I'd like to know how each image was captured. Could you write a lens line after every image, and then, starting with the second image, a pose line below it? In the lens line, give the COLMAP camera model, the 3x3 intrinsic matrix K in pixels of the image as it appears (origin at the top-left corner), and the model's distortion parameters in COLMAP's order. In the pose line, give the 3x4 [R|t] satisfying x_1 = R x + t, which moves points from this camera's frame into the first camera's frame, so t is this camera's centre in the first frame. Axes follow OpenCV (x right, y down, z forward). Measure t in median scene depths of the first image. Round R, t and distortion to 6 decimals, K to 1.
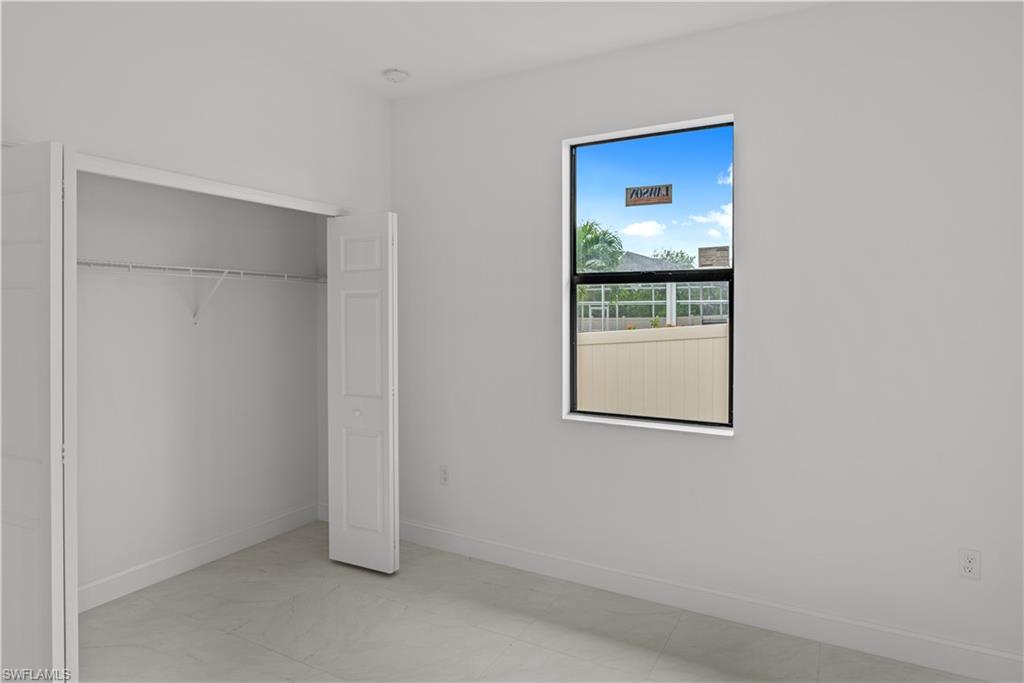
lens RADIAL K [[578.0, 0, 515.2], [0, 578.0, 317.3], [0, 0, 1]] dist [-0.001582, 0.000115]
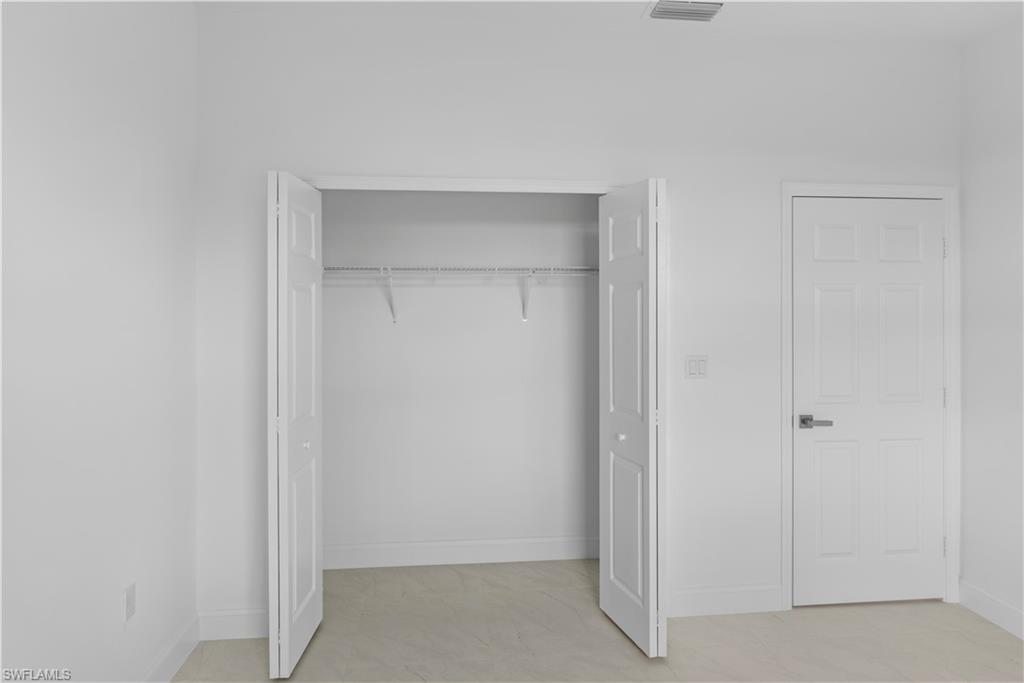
lens RADIAL K [[578.0, 0, 515.2], [0, 578.0, 317.3], [0, 0, 1]] dist [-0.001582, 0.000115]
pose [[0.589677, -0.002498, -0.807635, 0.284193], [-0.002858, 0.999983, -0.005180, 0.006409], [0.807634, 0.005362, 0.589660, 0.414740]]
